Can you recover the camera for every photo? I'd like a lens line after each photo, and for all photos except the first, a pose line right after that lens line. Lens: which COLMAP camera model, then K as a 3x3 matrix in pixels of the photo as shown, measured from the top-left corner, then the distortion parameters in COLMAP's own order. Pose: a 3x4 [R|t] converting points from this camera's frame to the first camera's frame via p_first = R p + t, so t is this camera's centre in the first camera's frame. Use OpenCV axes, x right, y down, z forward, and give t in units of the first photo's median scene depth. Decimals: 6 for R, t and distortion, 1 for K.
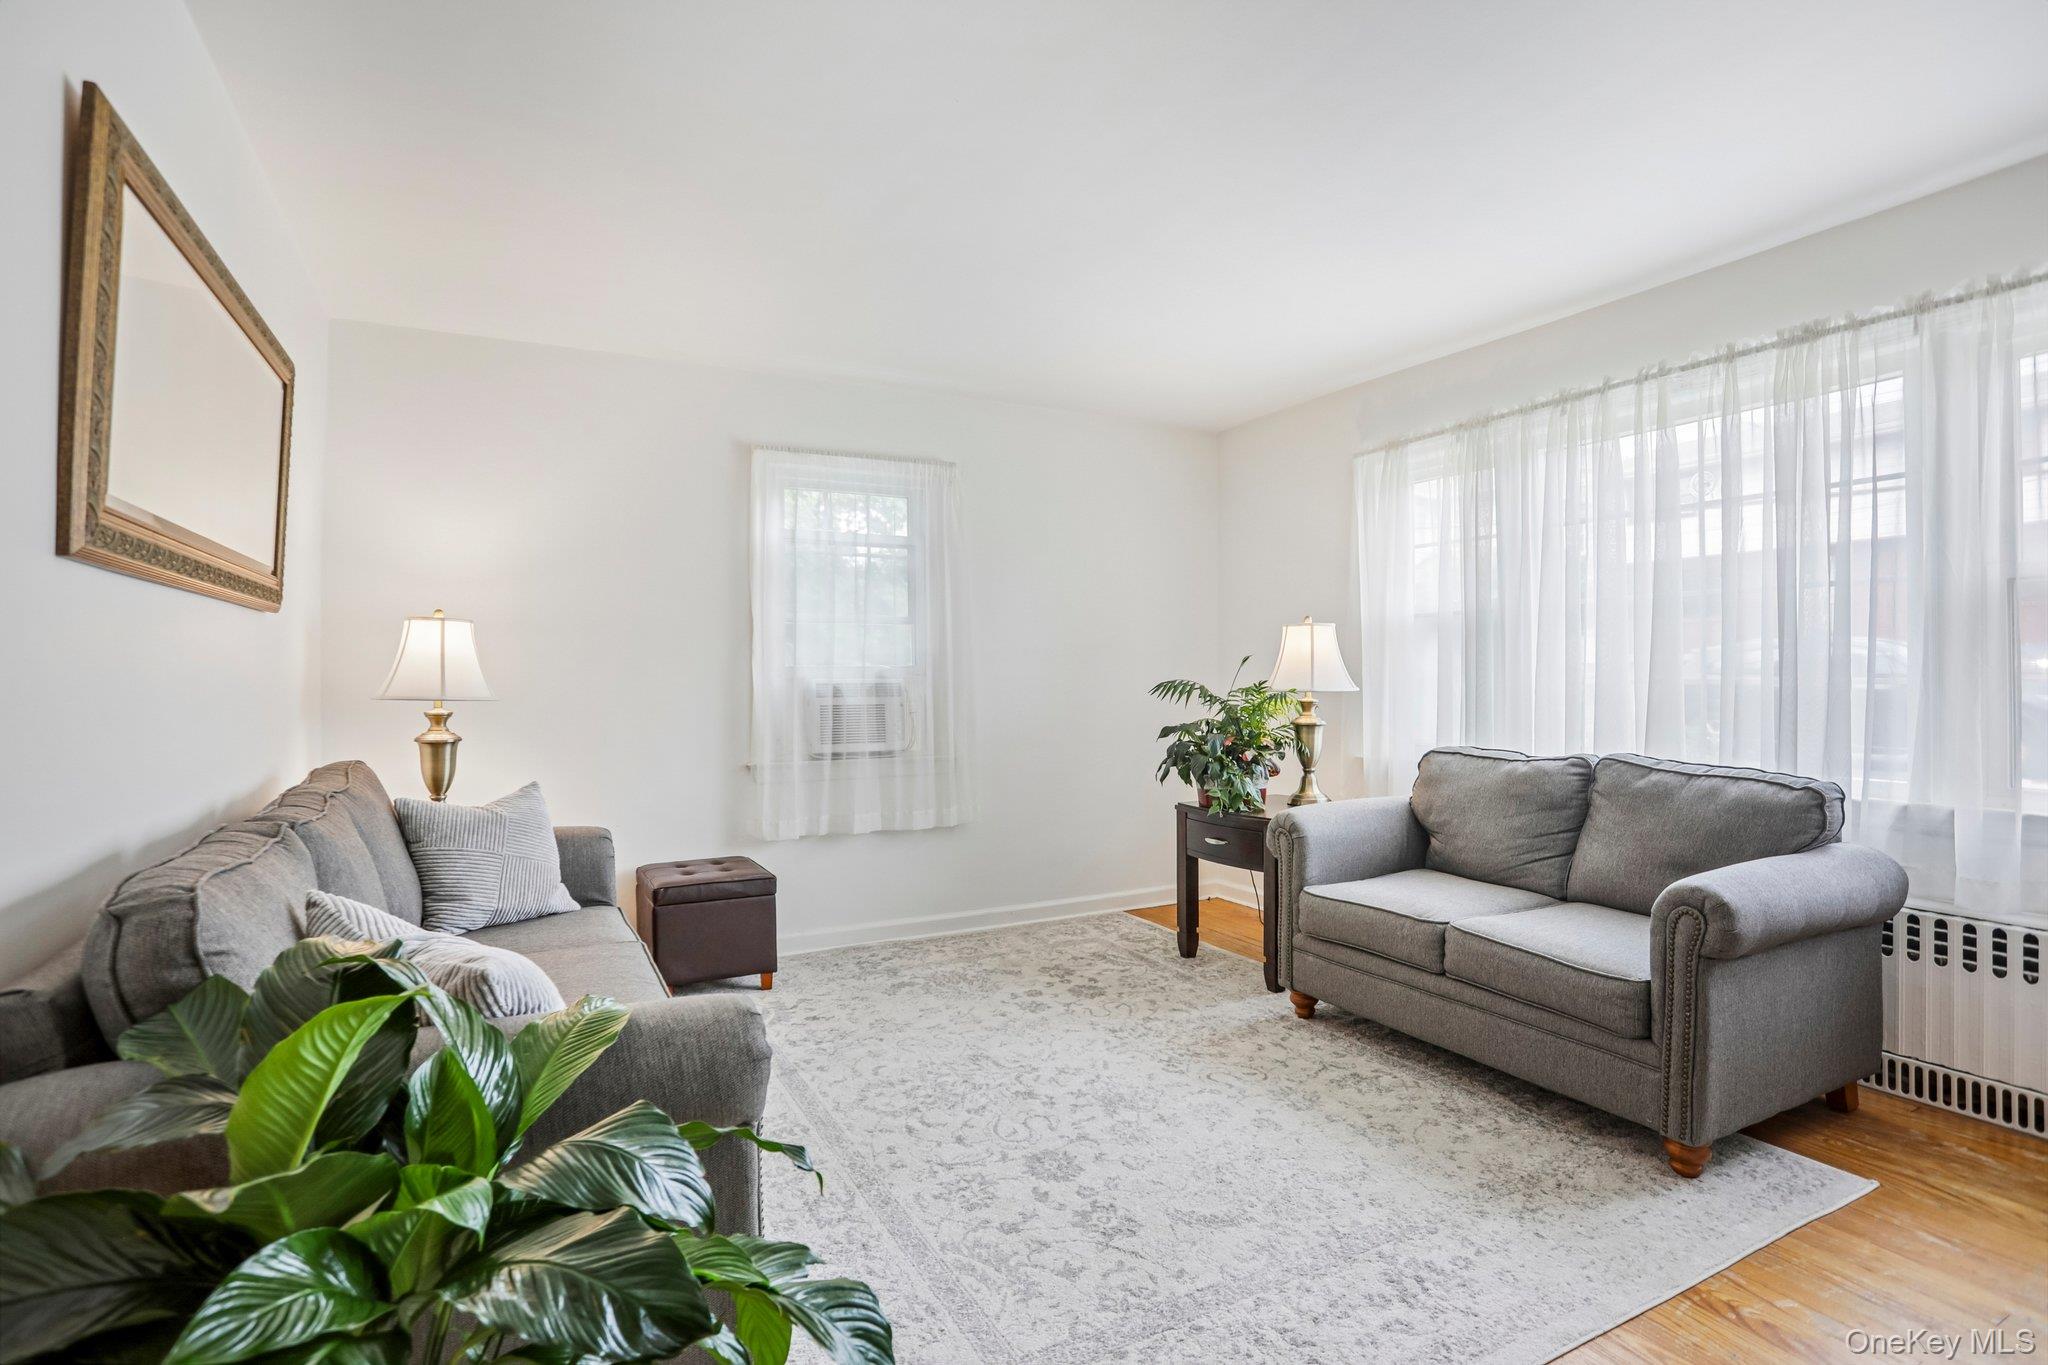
lens RADIAL K [[996.9, 0, 1007.1], [0, 996.9, 679.4], [0, 0, 1]] dist [-0.078374, 0.038601]
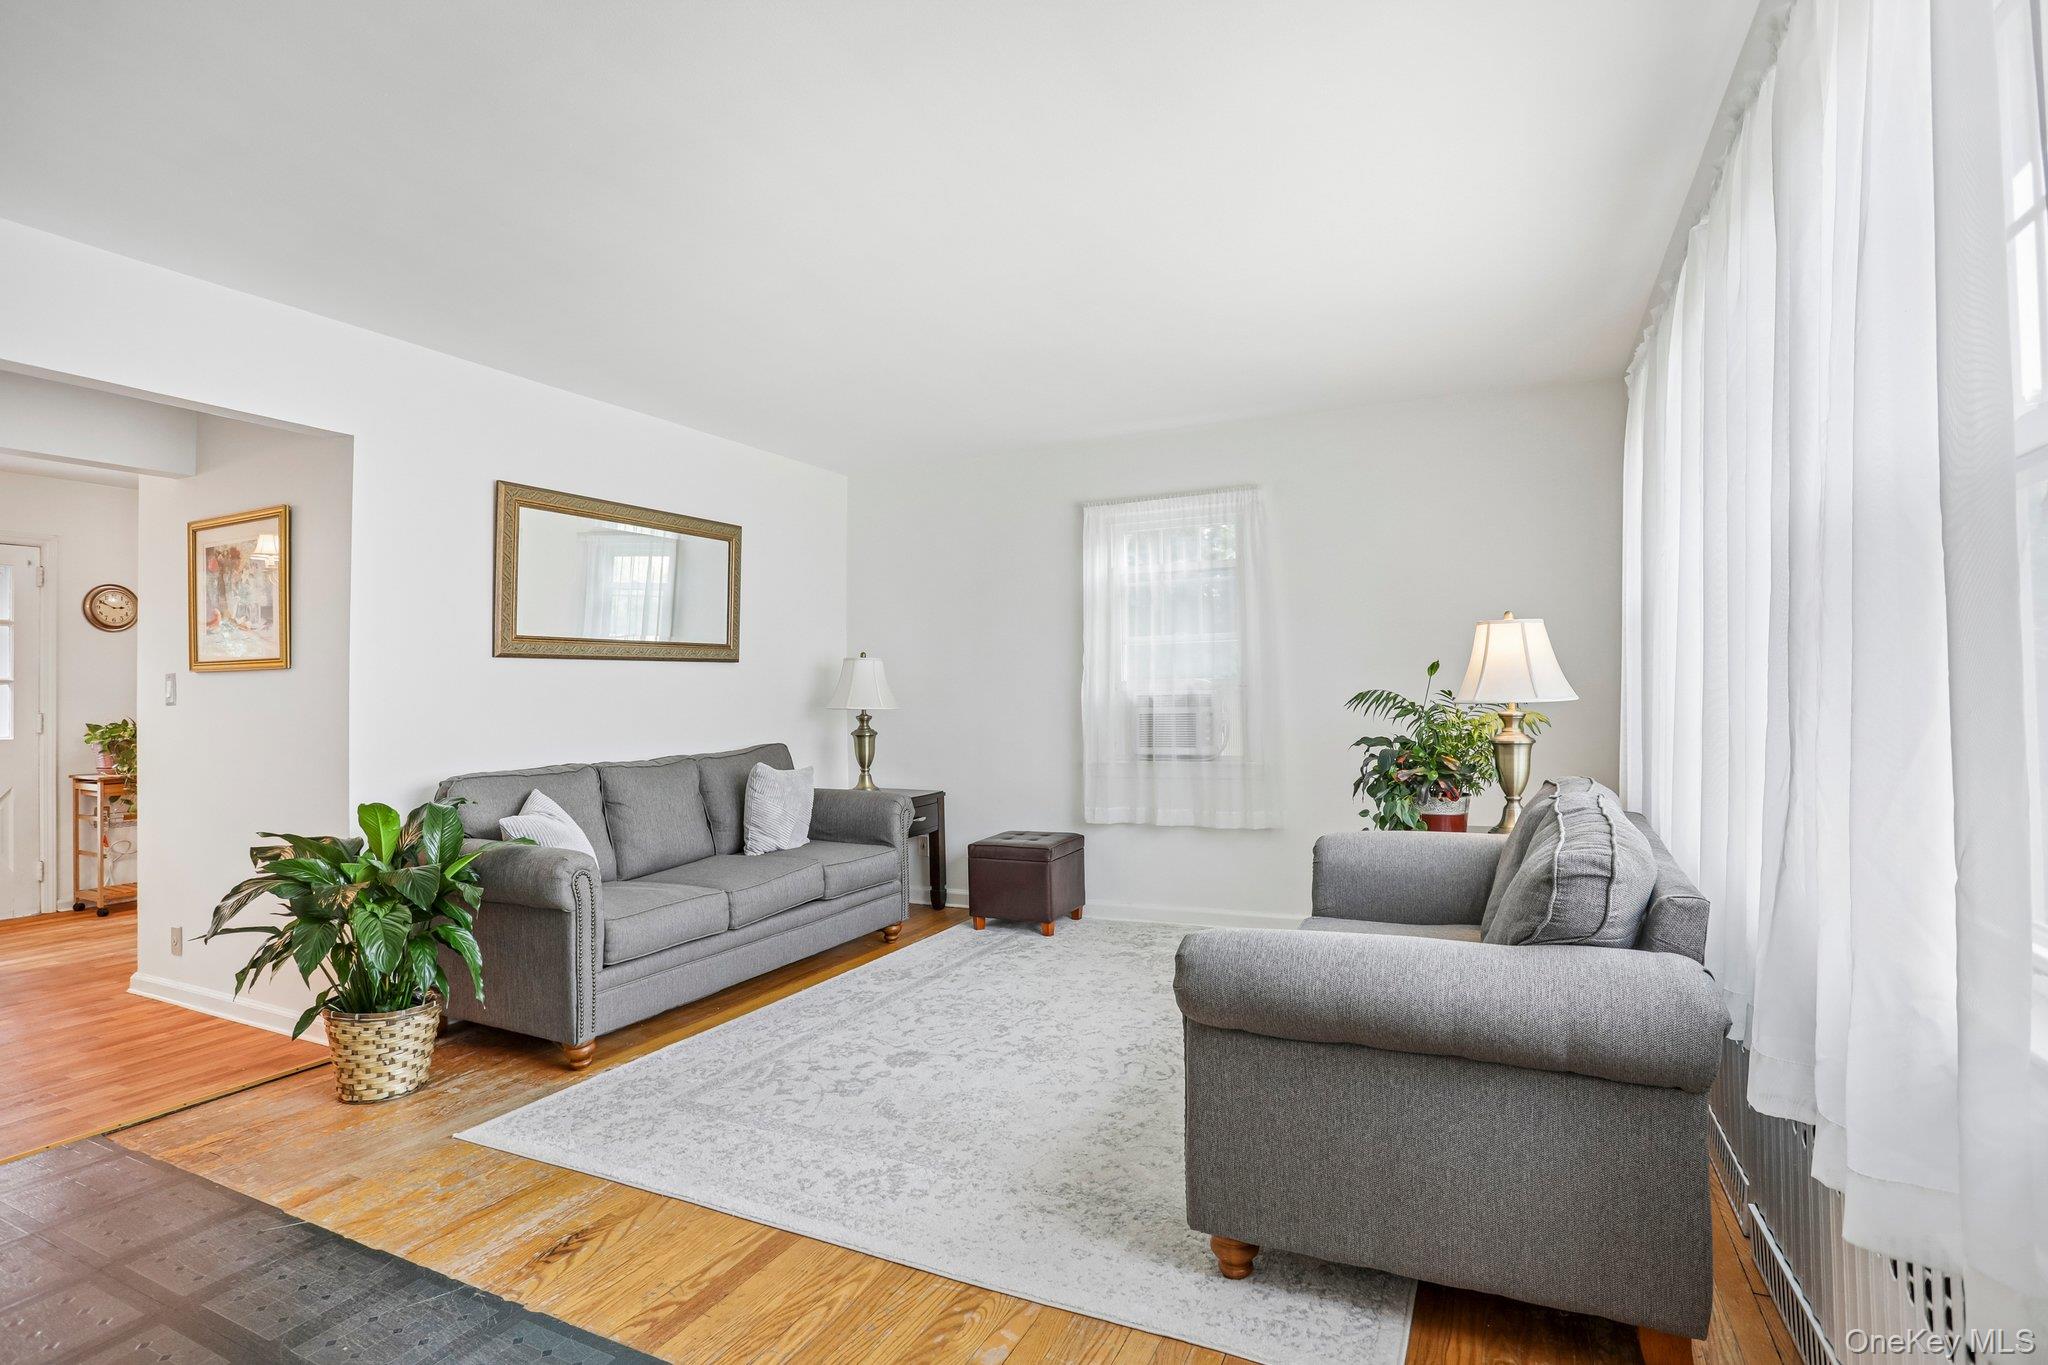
lens RADIAL K [[1021.0, 0, 1024.0], [0, 1021.0, 682.5], [0, 0, 1]] dist [-0.090922, 0.041631]
pose [[0.589114, -0.014973, -0.807912, 0.733988], [0.016452, 0.999843, -0.006533, -0.005832], [0.807883, -0.009443, 0.589268, 0.183360]]
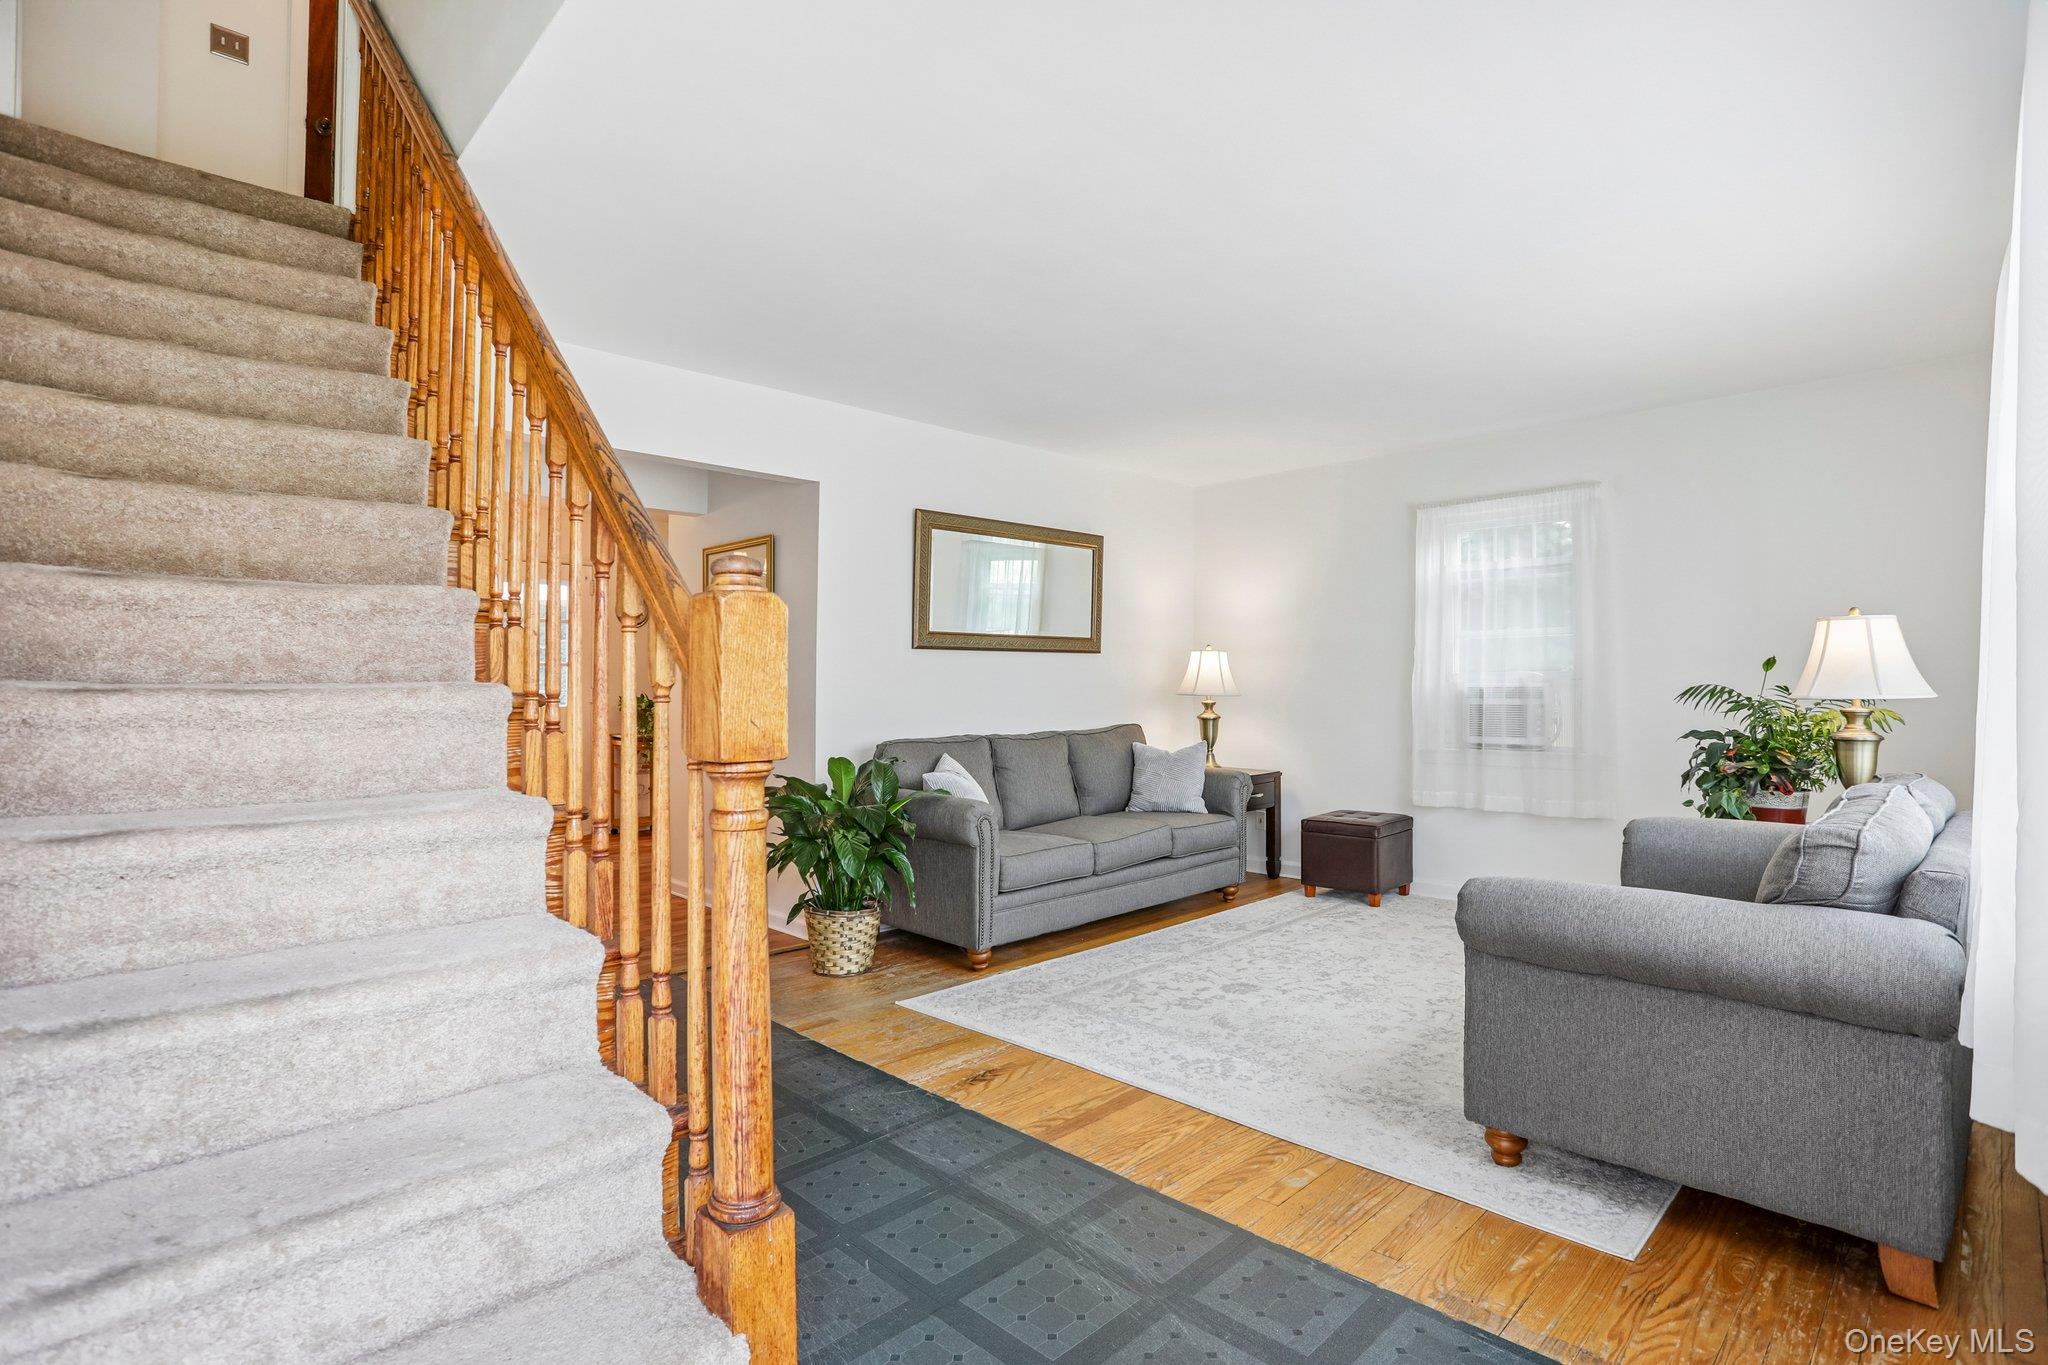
lens RADIAL K [[996.9, 0, 1007.1], [0, 996.9, 679.4], [0, 0, 1]] dist [-0.078374, 0.038601]
pose [[0.272209, -0.002710, -0.962234, 0.866135], [0.002772, 0.999994, -0.002032, -0.004530], [0.962234, -0.002114, 0.272215, 0.112459]]
